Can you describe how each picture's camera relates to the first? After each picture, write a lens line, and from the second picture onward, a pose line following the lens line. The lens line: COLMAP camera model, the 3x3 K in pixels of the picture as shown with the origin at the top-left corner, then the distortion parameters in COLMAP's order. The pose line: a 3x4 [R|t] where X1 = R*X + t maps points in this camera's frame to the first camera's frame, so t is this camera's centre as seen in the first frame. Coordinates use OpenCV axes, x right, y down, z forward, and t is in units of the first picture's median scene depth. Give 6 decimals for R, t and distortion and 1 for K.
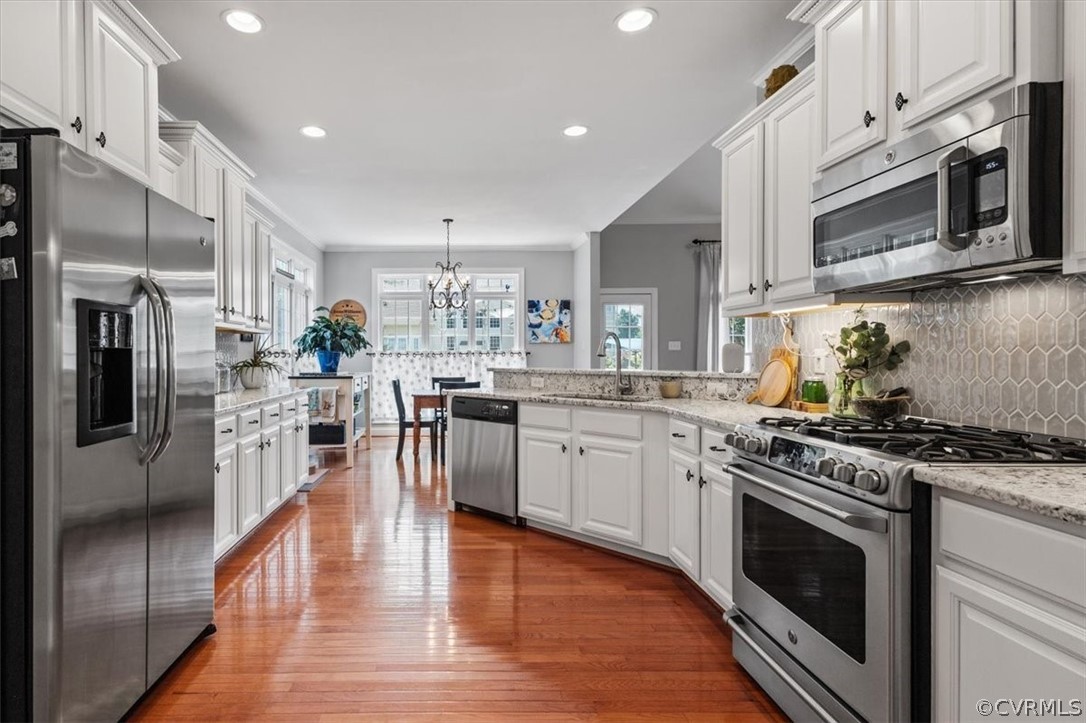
lens RADIAL K [[542.0, 0, 459.2], [0, 542.0, 357.3], [0, 0, 1]] dist [0.004931, 0.000603]
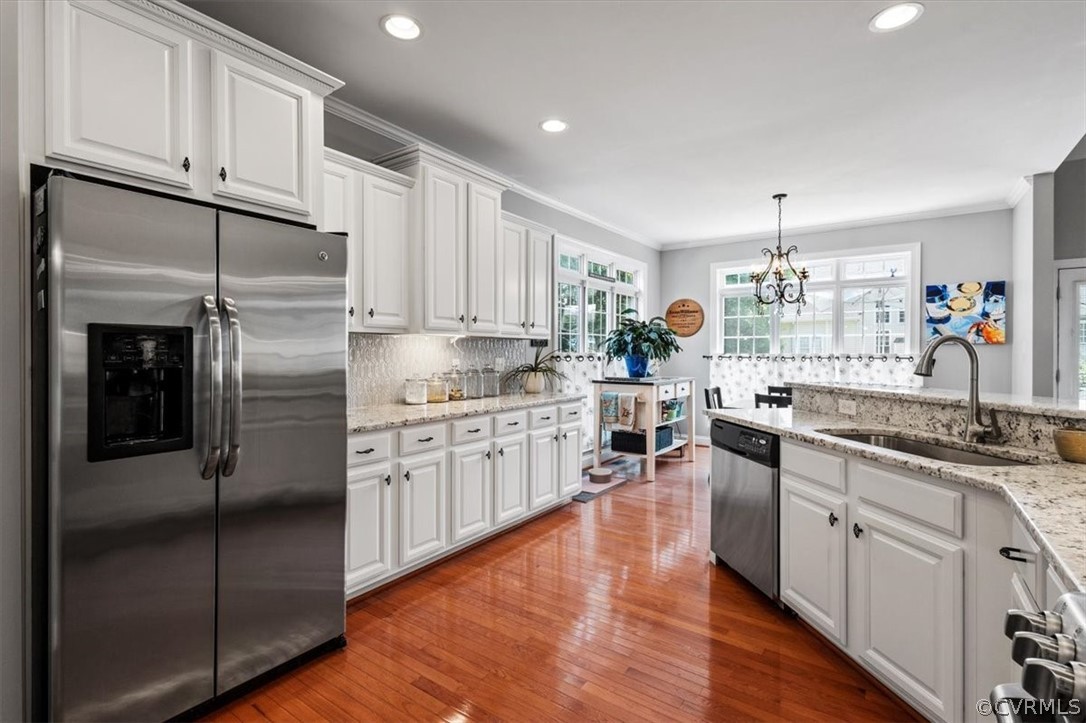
lens RADIAL K [[510.7, 0, 535.5], [0, 510.7, 352.1], [0, 0, 1]] dist [0.011682, -0.002668]
pose [[0.805421, 0.005822, -0.592674, 0.152388], [-0.008101, 0.999966, -0.001186, -0.014218], [0.592647, 0.005757, 0.805442, 0.174193]]
